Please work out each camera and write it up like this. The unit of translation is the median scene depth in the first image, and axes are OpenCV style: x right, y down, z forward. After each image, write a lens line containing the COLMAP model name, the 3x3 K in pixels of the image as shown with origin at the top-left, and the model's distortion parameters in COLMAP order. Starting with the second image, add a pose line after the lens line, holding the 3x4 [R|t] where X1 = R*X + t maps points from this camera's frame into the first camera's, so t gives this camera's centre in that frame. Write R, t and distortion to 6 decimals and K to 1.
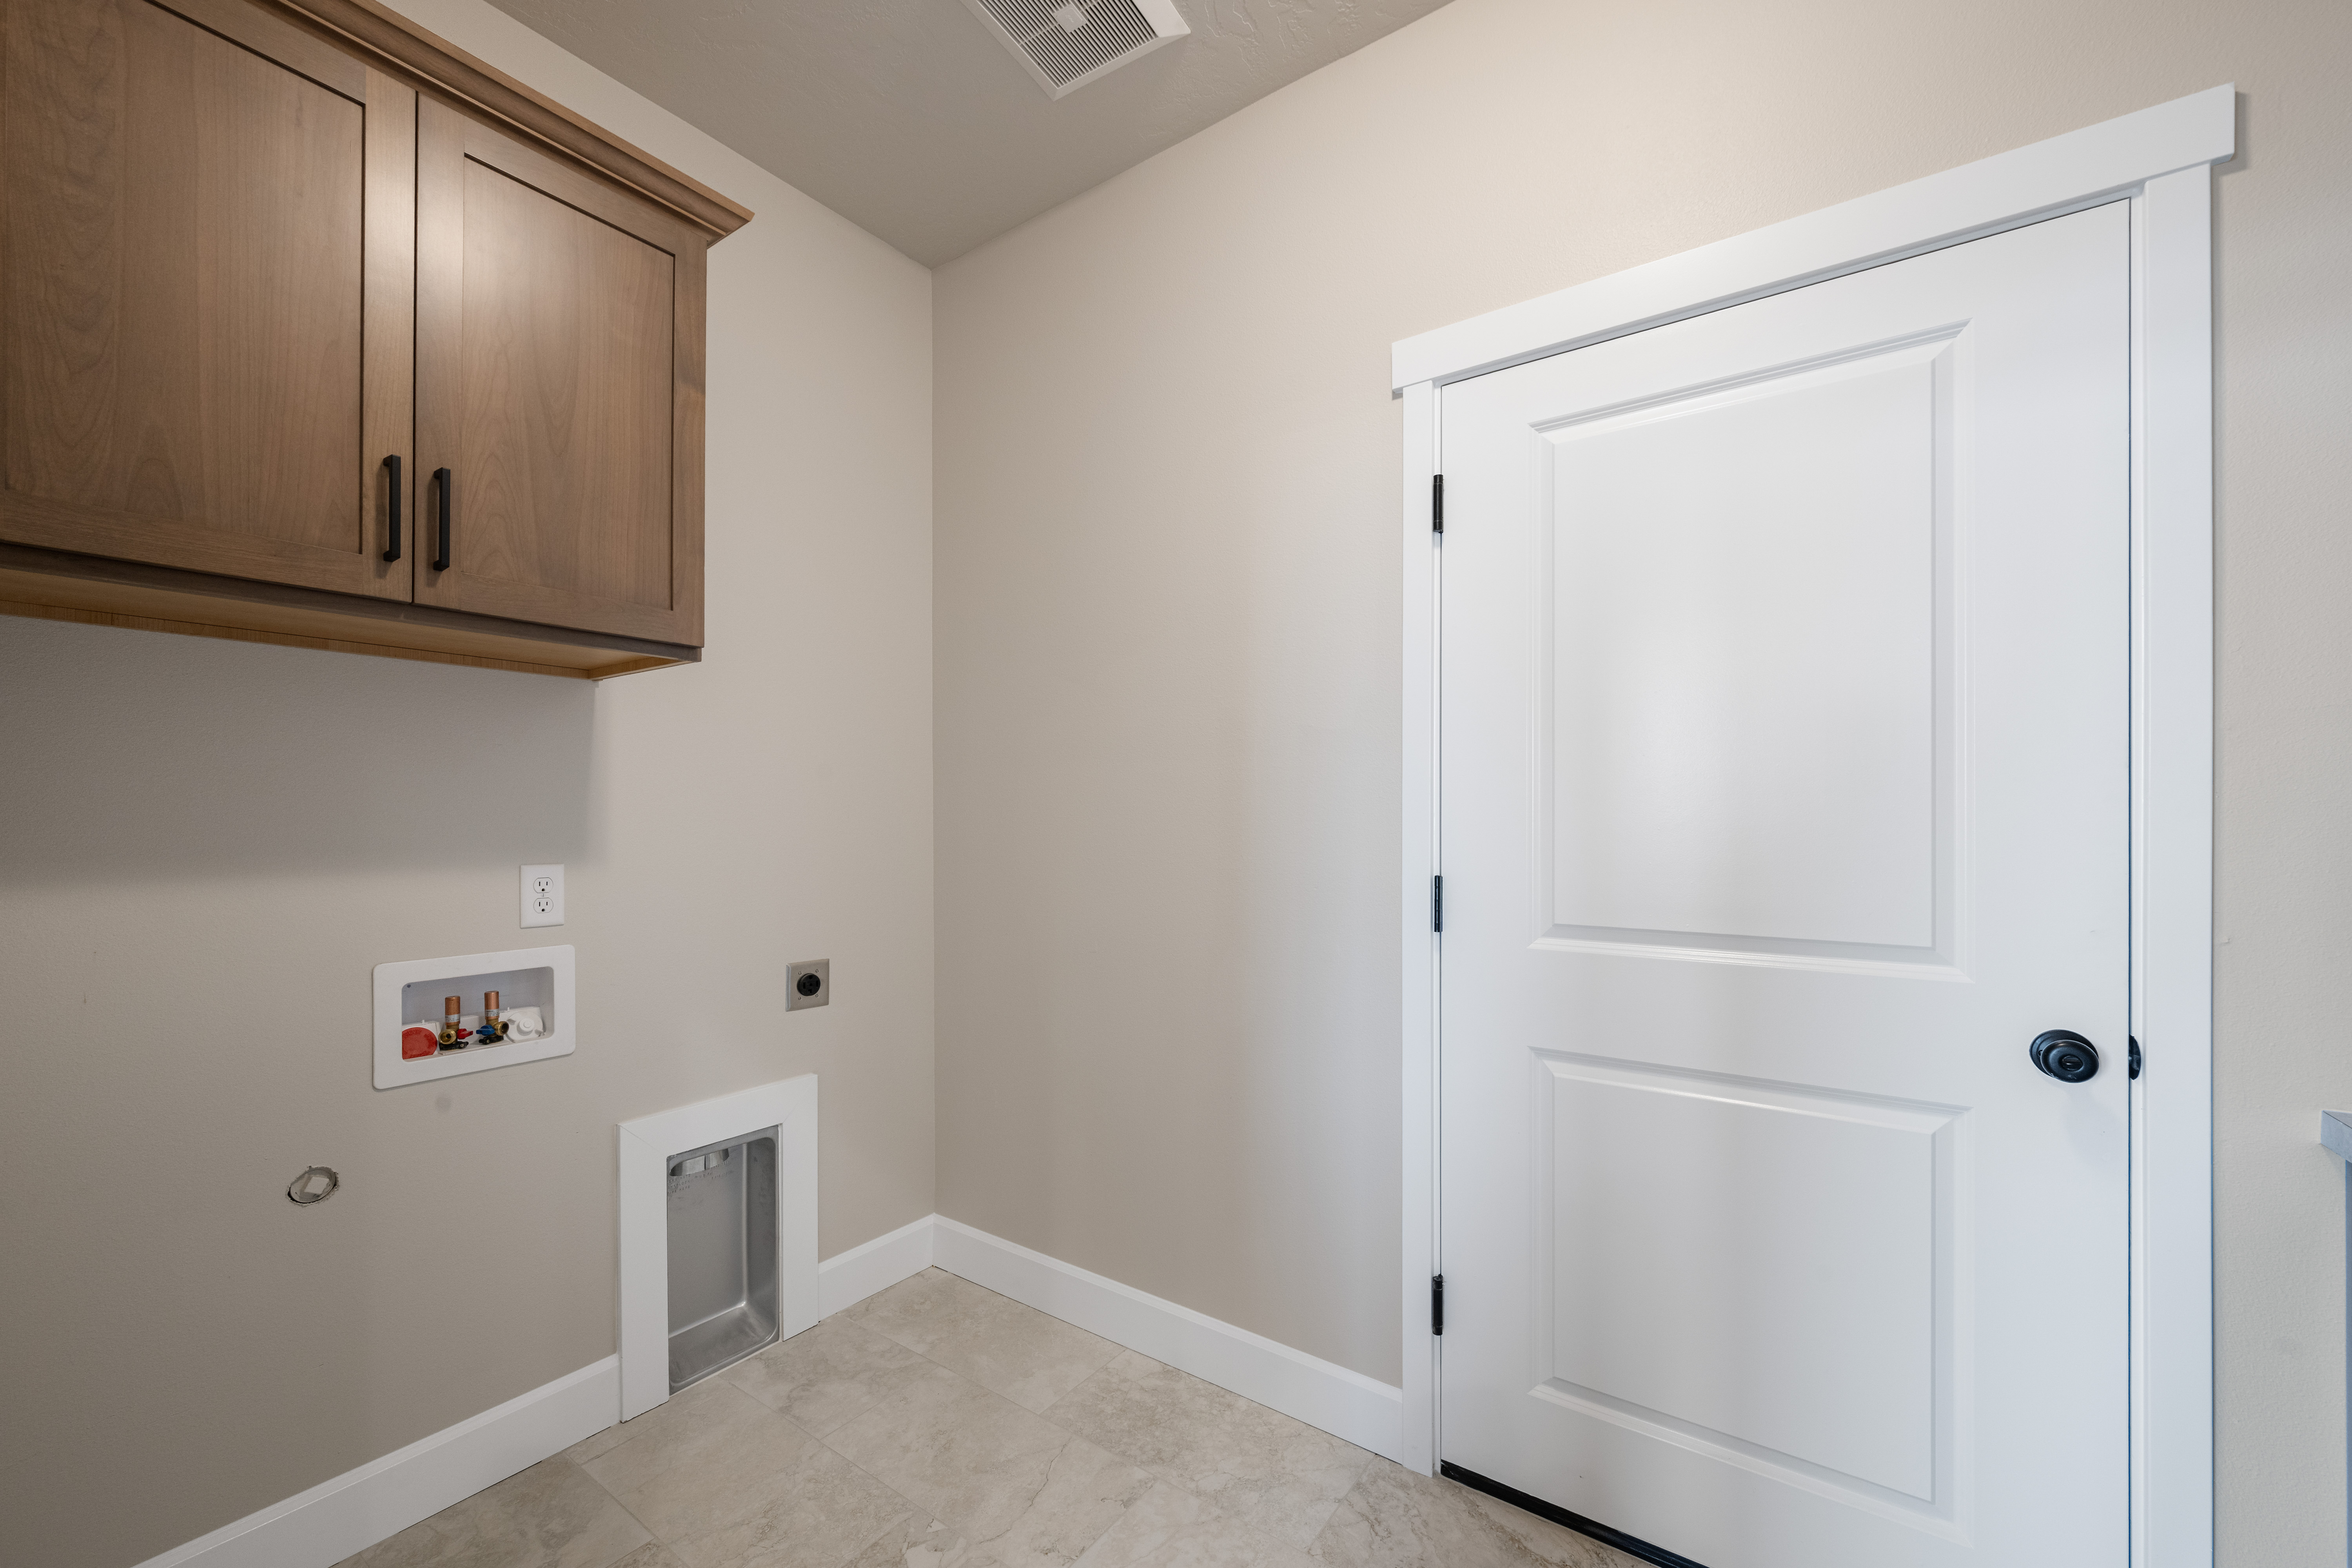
lens RADIAL K [[920.9, 0, 1176.0], [0, 920.9, 784.0], [0, 0, 1]] dist [-0.000280, -0.000039]
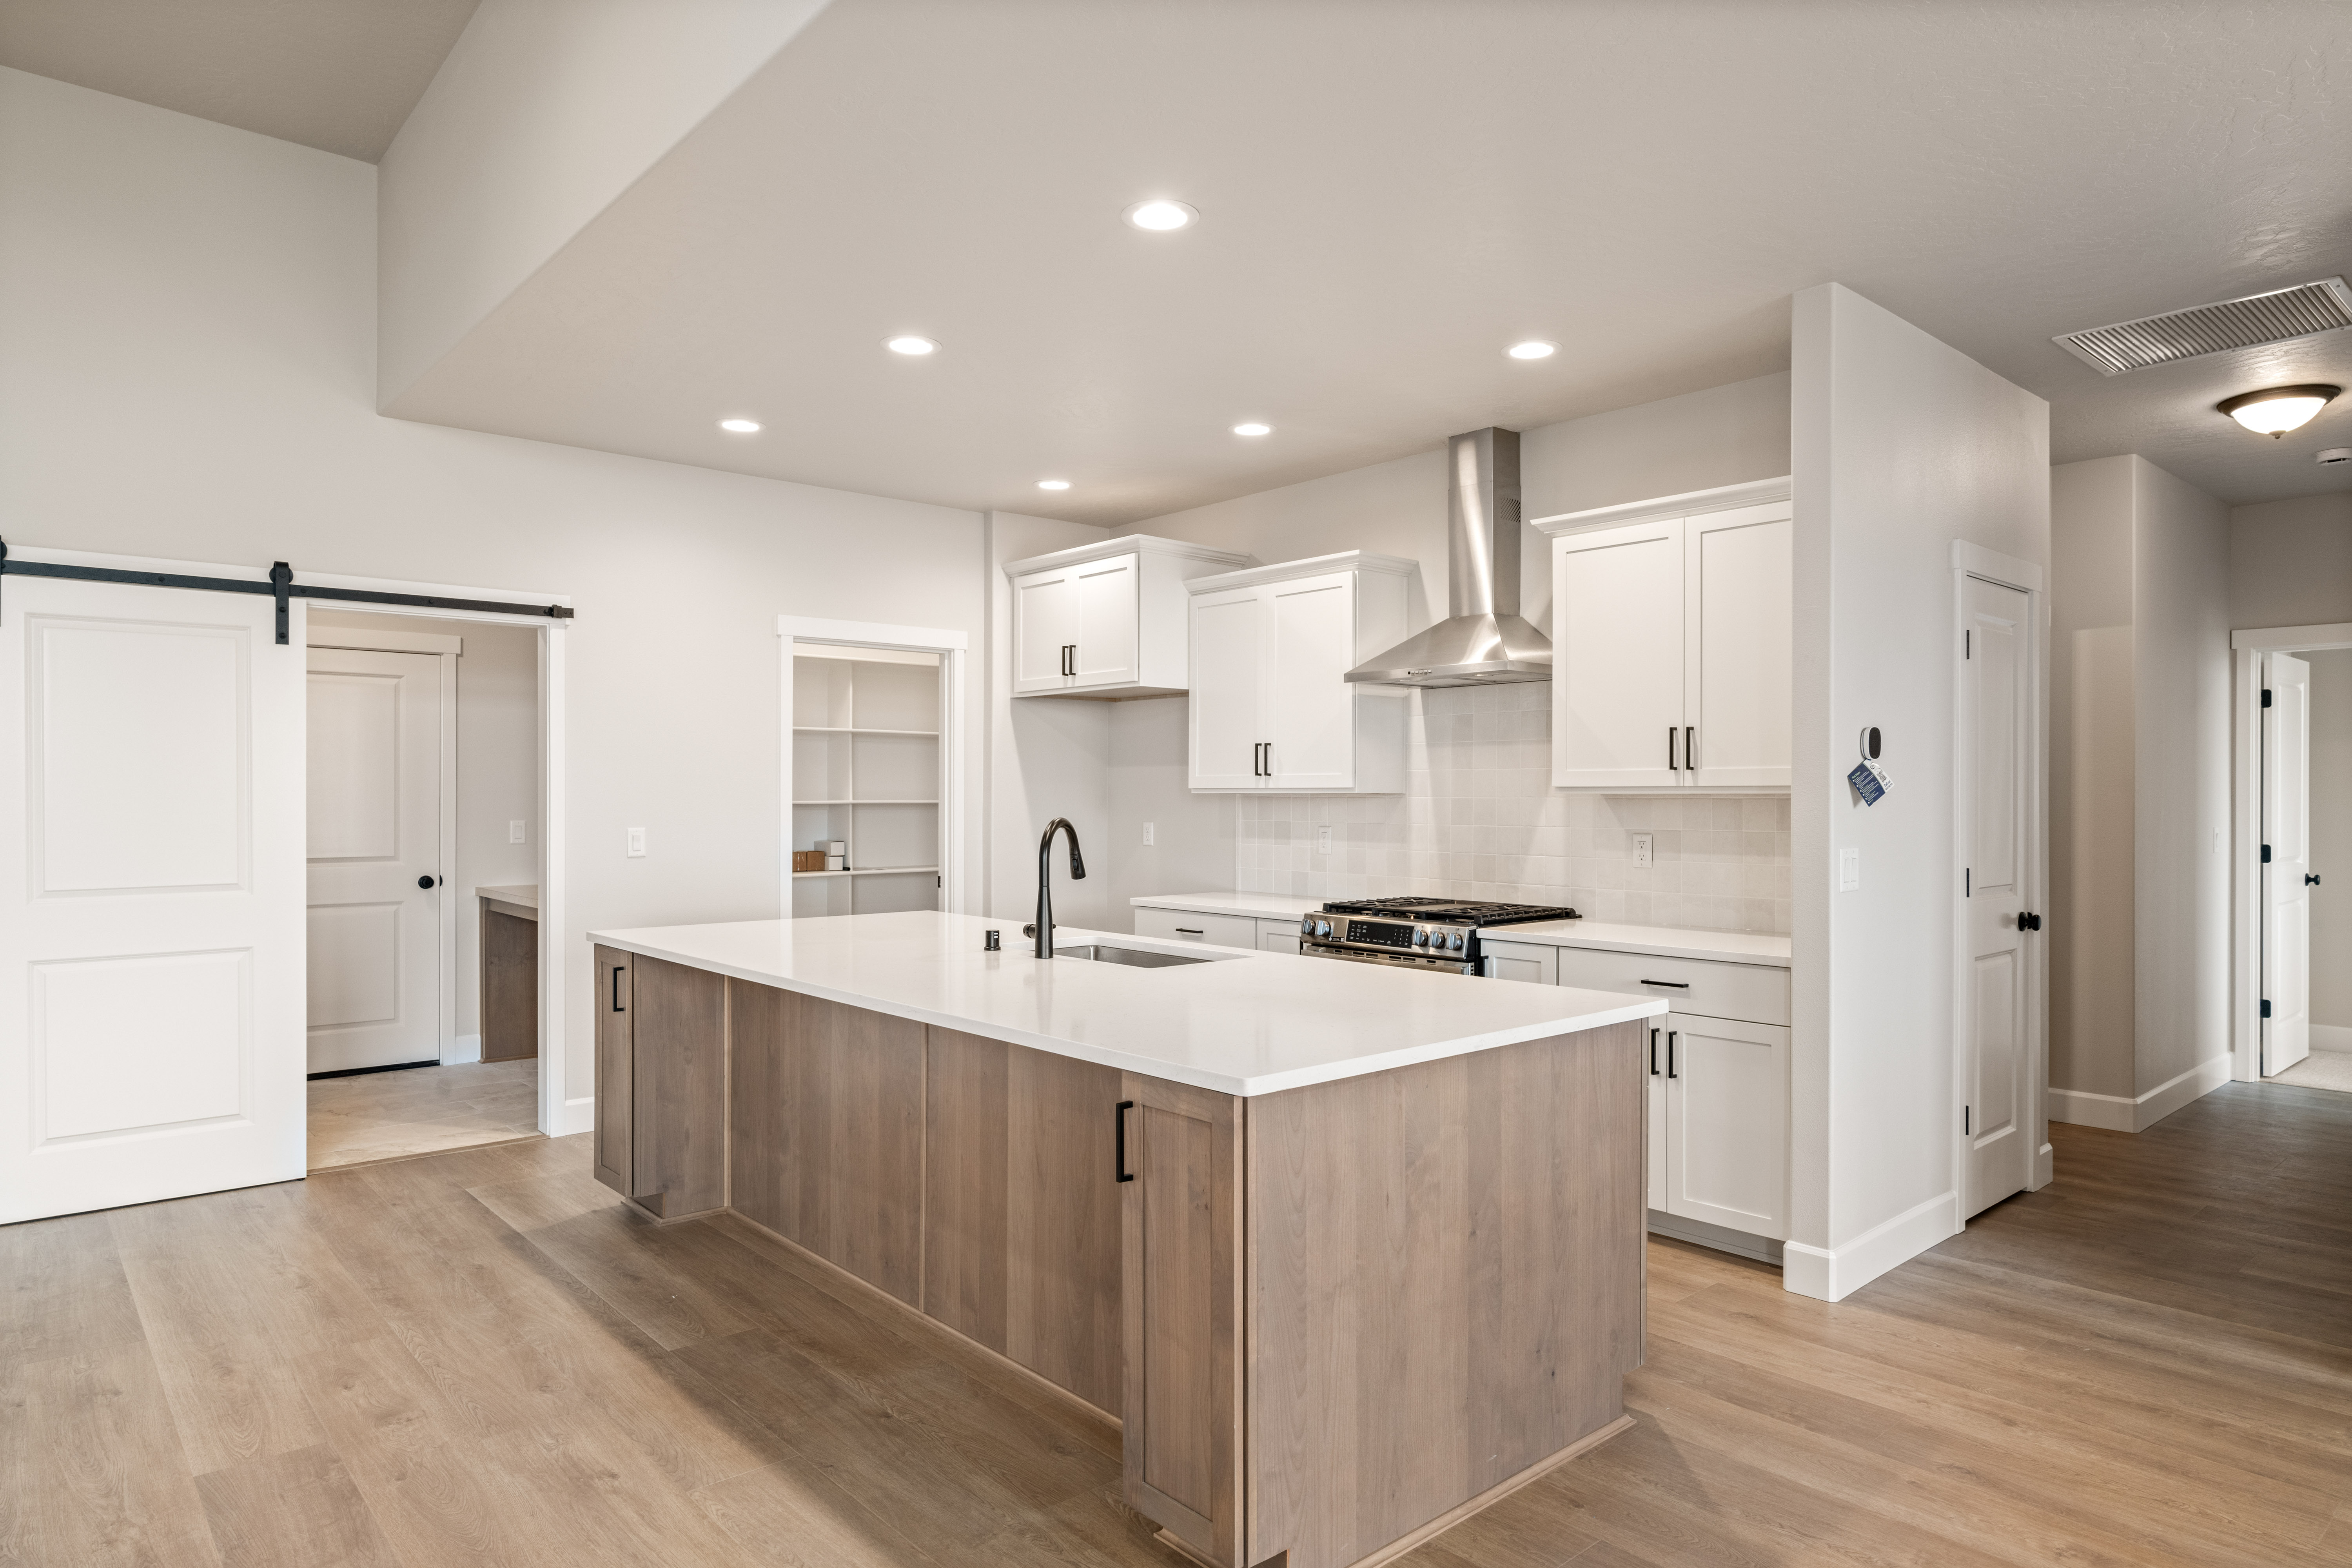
lens RADIAL K [[1378.1, 0, 1183.9], [0, 1378.1, 796.5], [0, 0, 1]] dist [-0.002162, -0.001183]
pose [[0.229464, -0.002683, 0.973313, -3.501742], [-0.002295, 0.999992, 0.003298, -0.067274], [-0.973314, -0.002991, 0.229456, -3.042121]]
